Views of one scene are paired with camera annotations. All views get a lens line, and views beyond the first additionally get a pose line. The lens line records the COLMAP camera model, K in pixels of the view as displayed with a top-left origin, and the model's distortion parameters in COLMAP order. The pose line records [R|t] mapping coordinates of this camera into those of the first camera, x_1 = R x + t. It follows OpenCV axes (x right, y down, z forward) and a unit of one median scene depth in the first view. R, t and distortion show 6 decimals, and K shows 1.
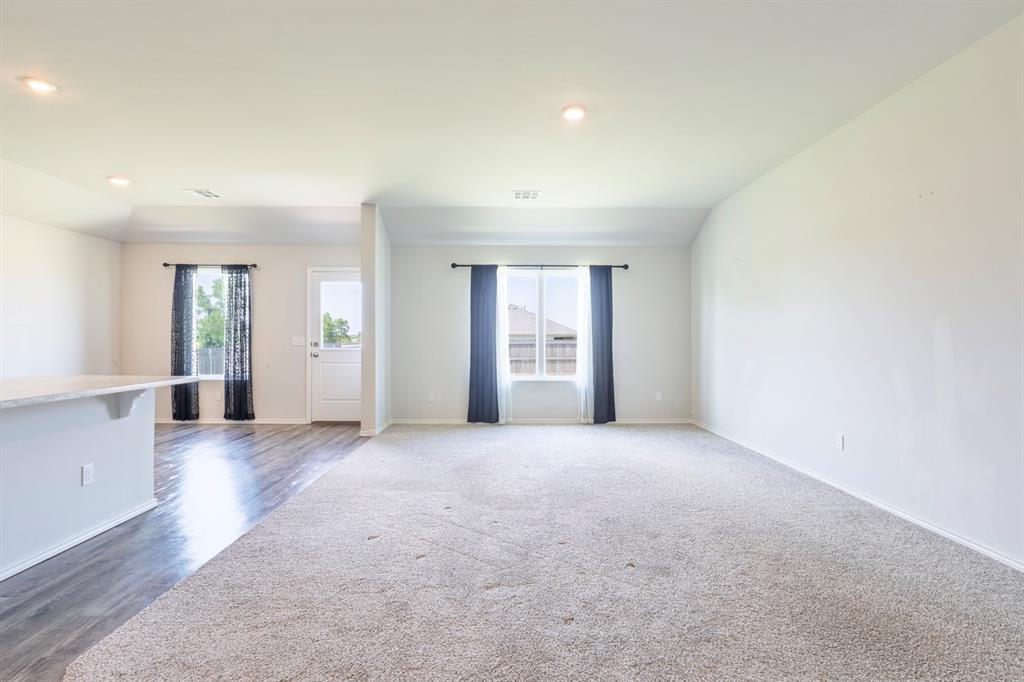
lens RADIAL K [[474.3, 0, 514.7], [0, 474.3, 338.9], [0, 0, 1]] dist [-0.015688, 0.001975]
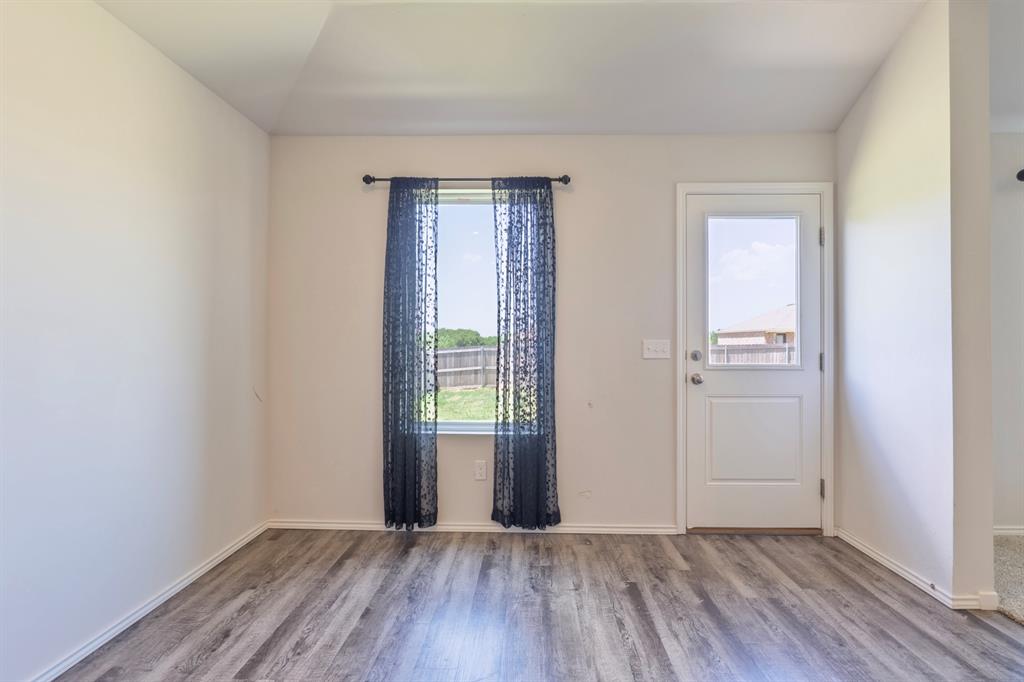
lens RADIAL K [[474.3, 0, 523.9], [0, 474.3, 340.5], [0, 0, 1]] dist [-0.015688, 0.001975]
pose [[0.999119, 0.000250, -0.041977, -0.570127], [-0.000586, 0.999968, -0.007996, 0.000329], [0.041974, 0.008013, 0.999087, 0.551188]]
